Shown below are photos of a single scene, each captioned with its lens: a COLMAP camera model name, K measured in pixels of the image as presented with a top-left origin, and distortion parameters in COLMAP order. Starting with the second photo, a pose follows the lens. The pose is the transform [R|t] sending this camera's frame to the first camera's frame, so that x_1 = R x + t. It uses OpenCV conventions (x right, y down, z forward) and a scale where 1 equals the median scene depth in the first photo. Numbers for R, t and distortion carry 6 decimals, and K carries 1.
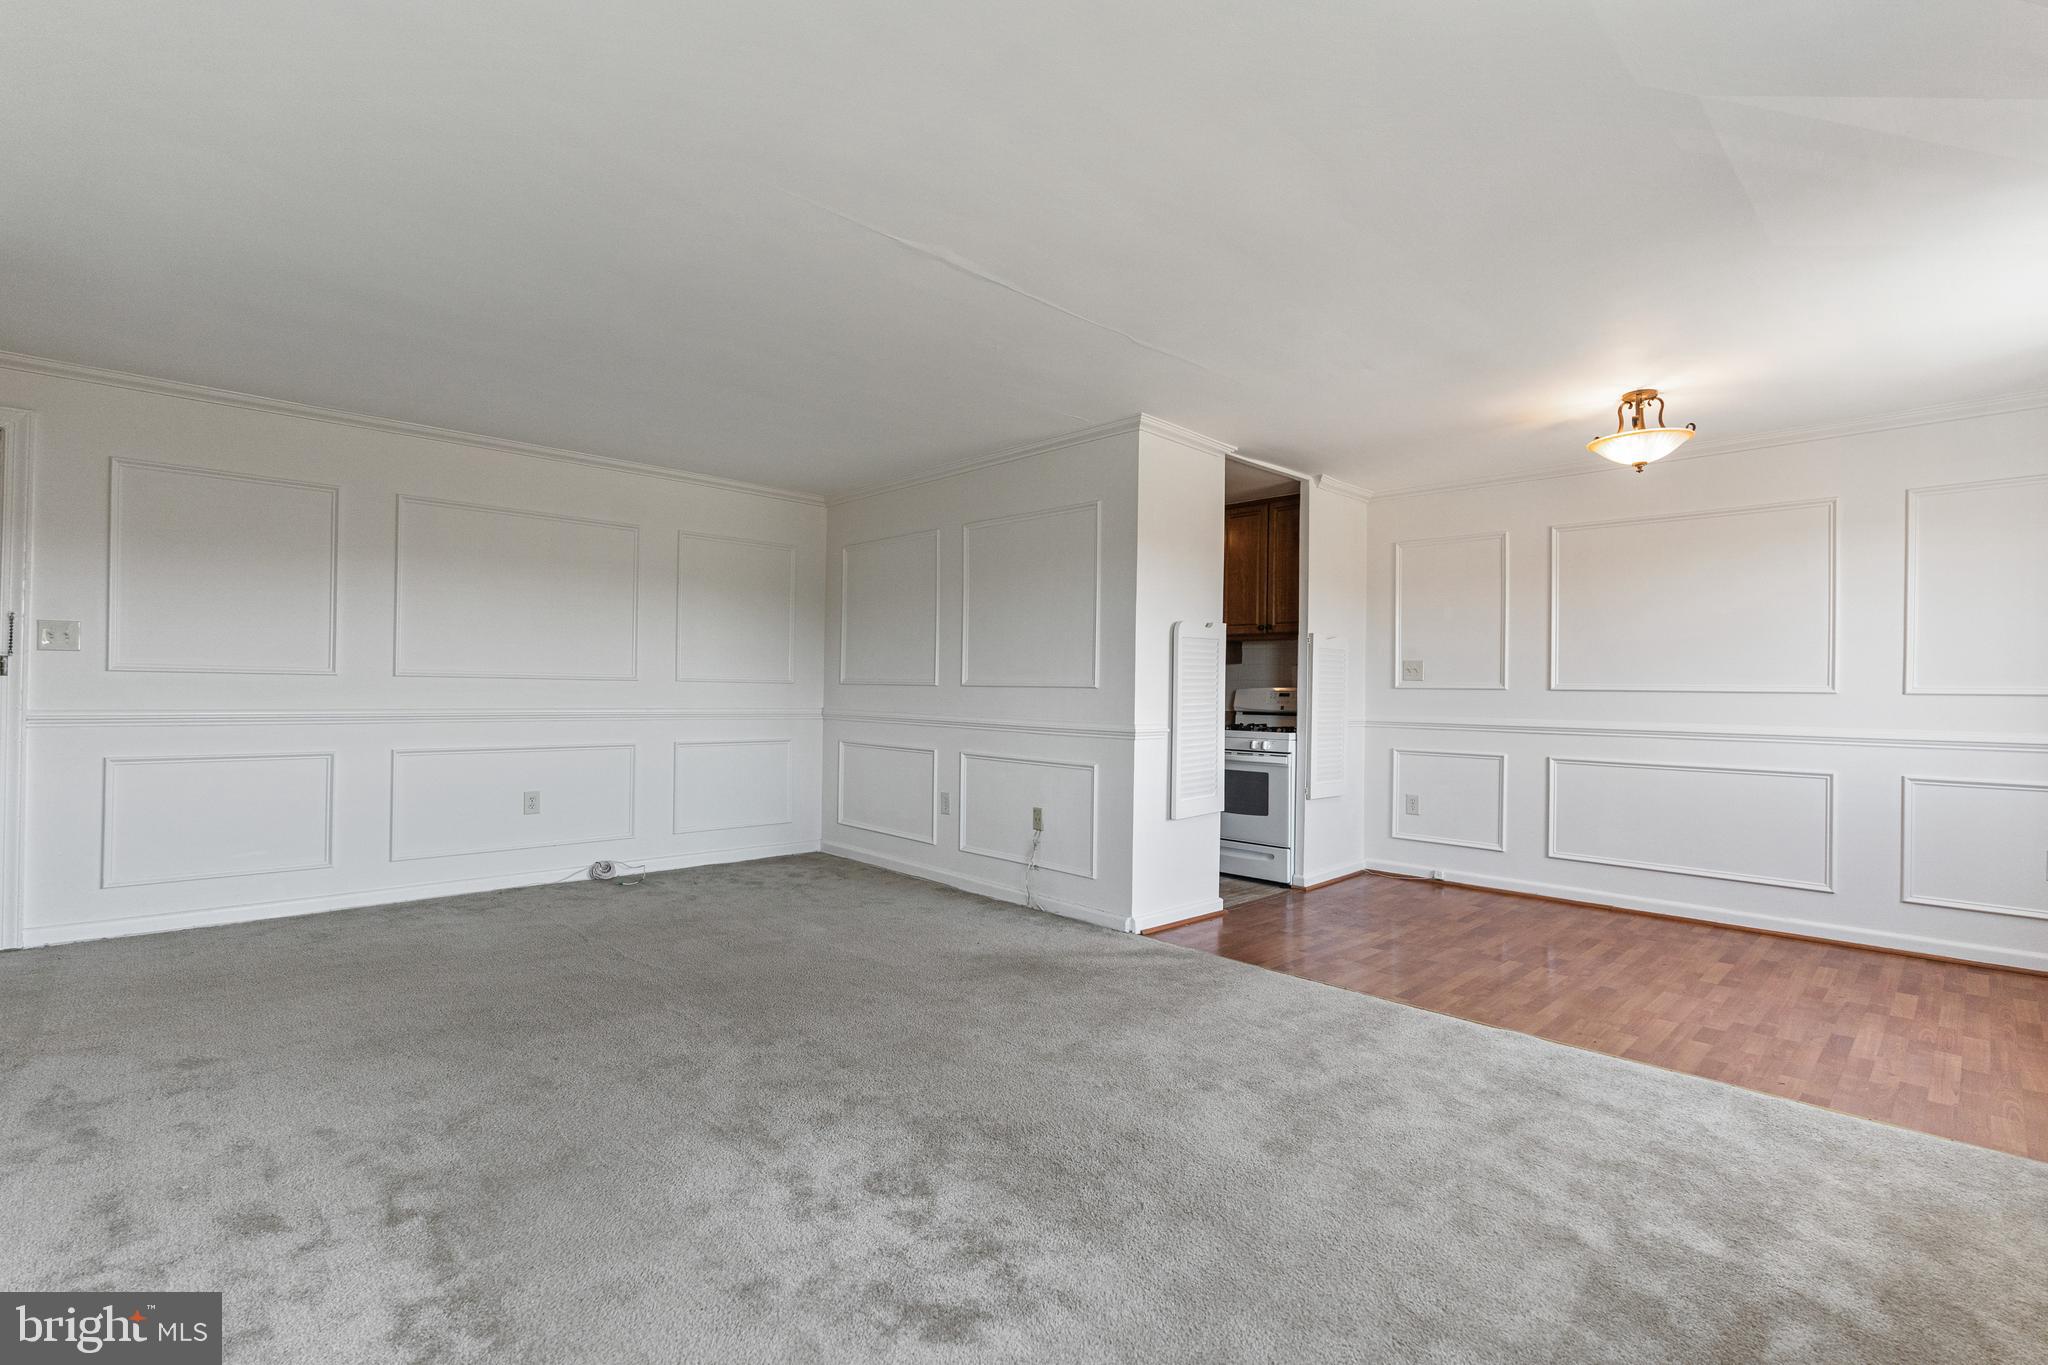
lens RADIAL K [[931.0, 0, 1025.8], [0, 931.0, 690.1], [0, 0, 1]] dist [-0.012432, 0.003850]
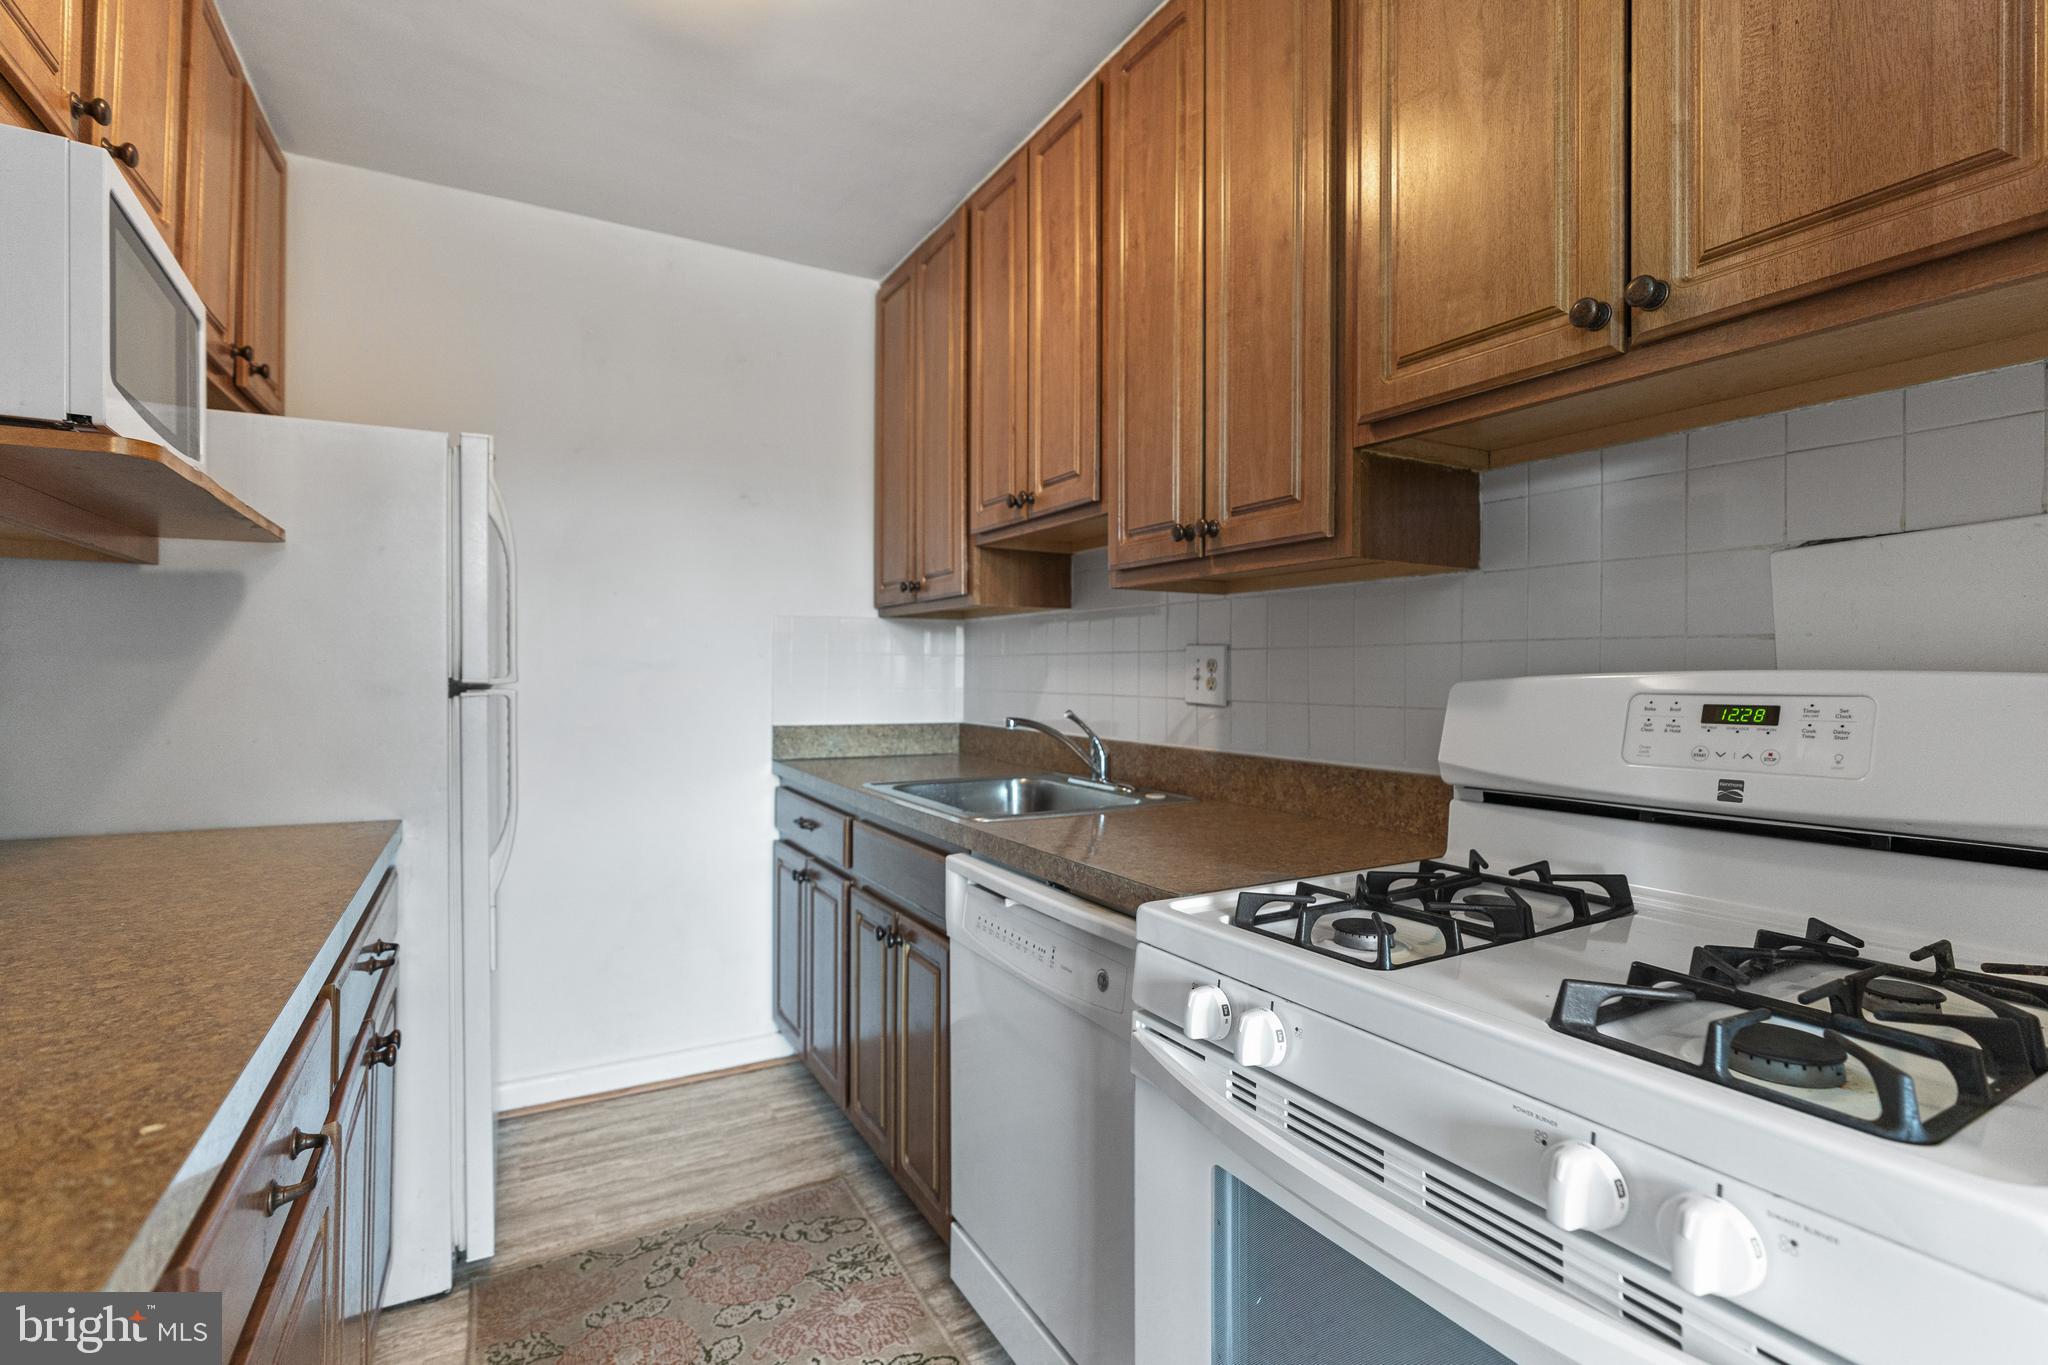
lens RADIAL K [[931.0, 0, 1027.3], [0, 931.0, 683.4], [0, 0, 1]] dist [-0.012432, 0.003850]
pose [[0.969005, -0.004058, -0.247007, 0.288513], [0.002994, 0.999985, -0.004686, -0.001598], [0.247022, 0.003801, 0.969002, 1.198534]]
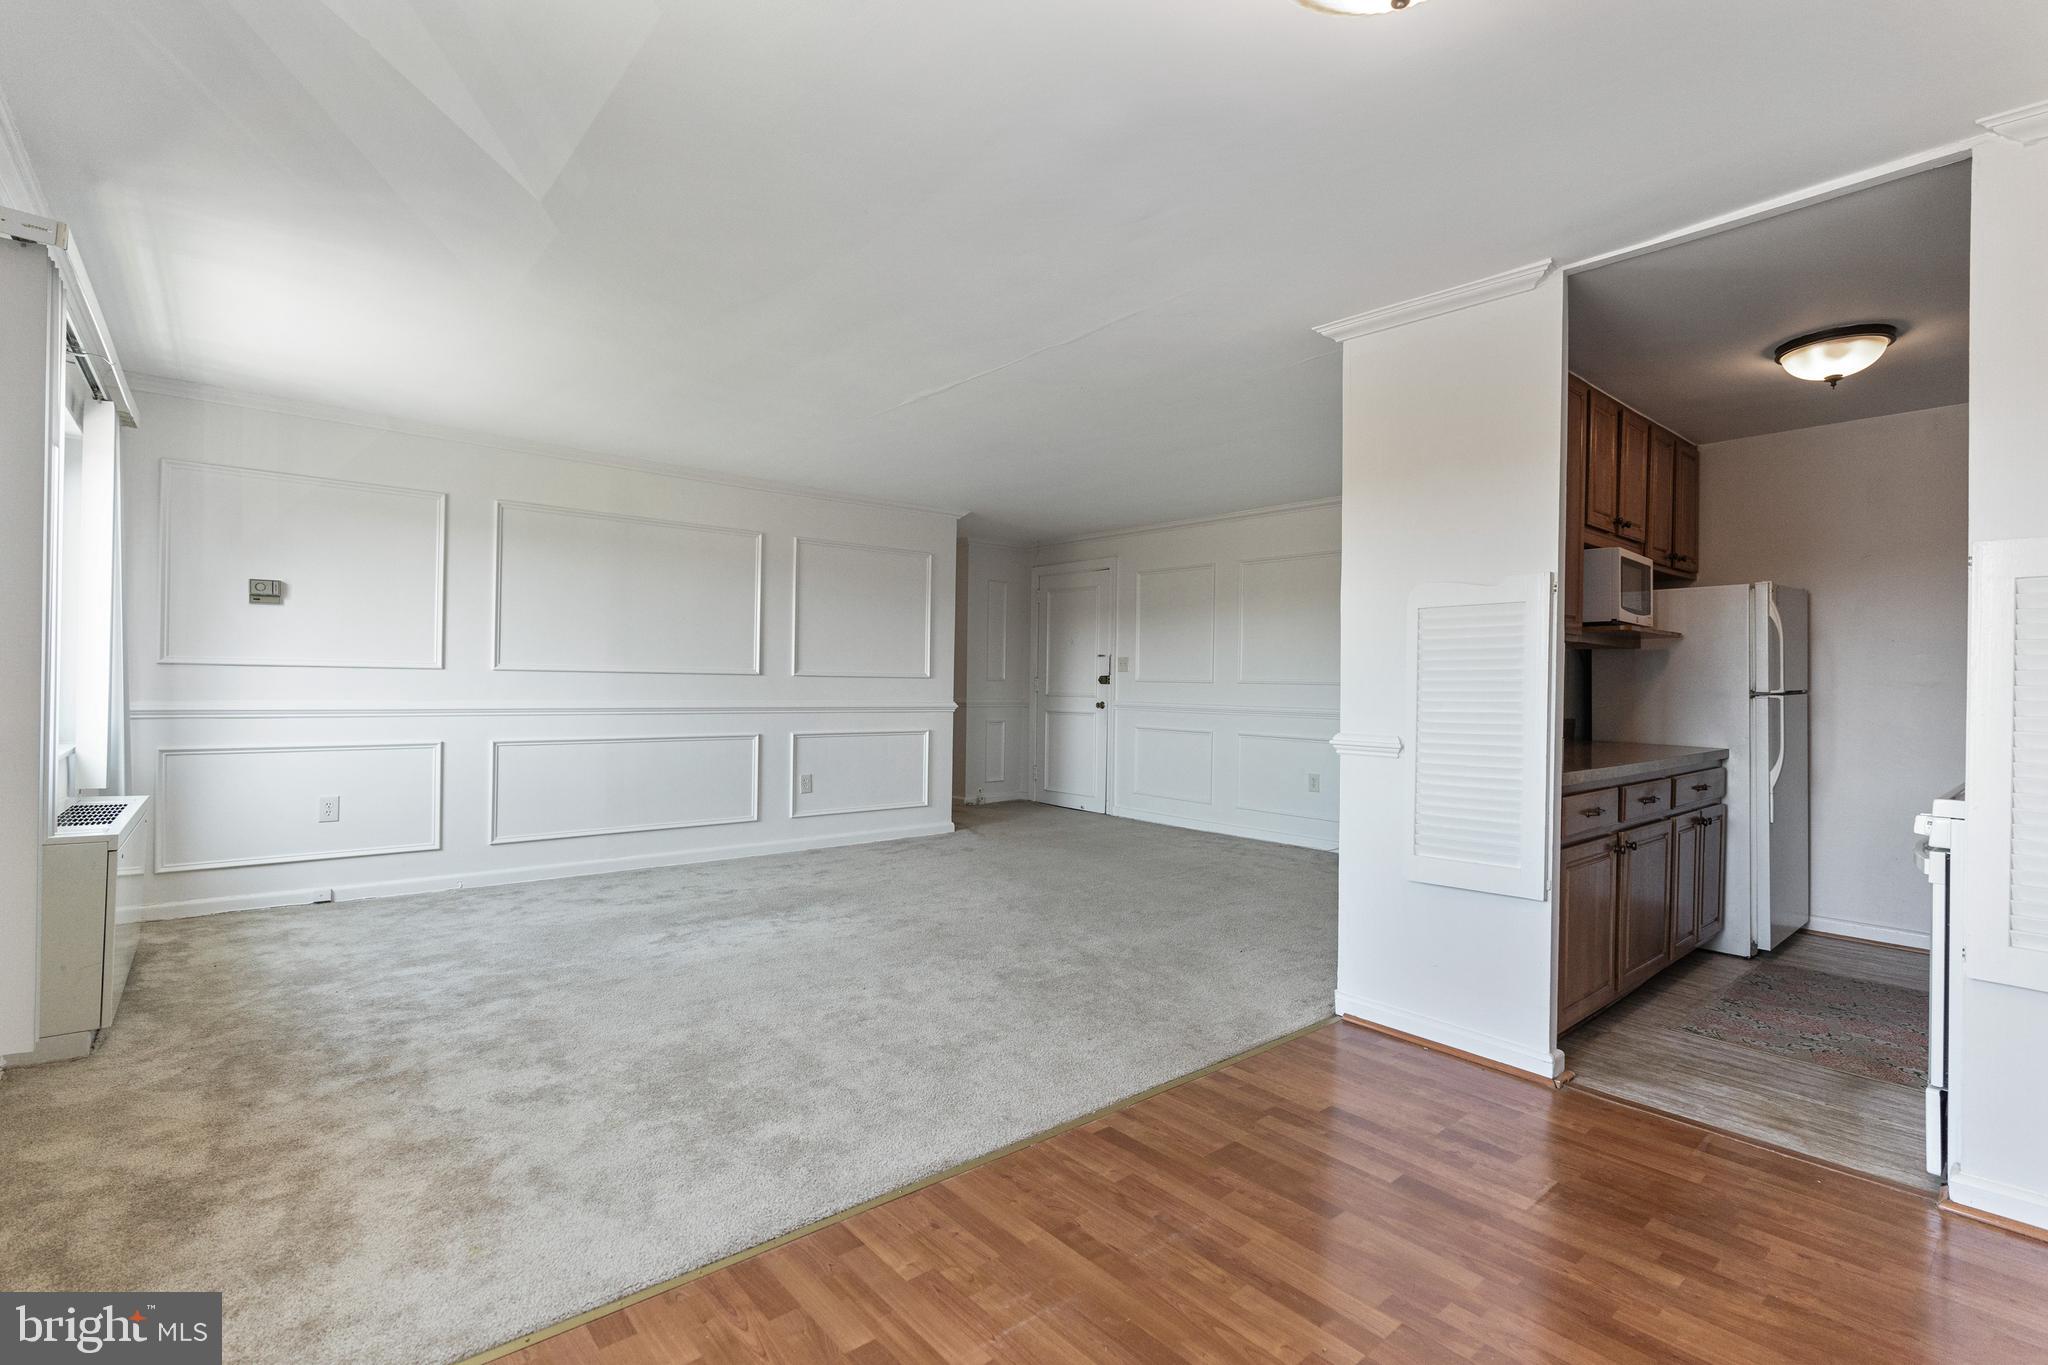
lens RADIAL K [[931.0, 0, 1008.6], [0, 931.0, 679.7], [0, 0, 1]] dist [-0.012432, 0.003850]
pose [[-0.068009, -0.017425, -0.997533, 0.941100], [-0.016456, 0.999731, -0.016341, 0.011454], [0.997549, 0.015304, -0.068278, 0.837073]]
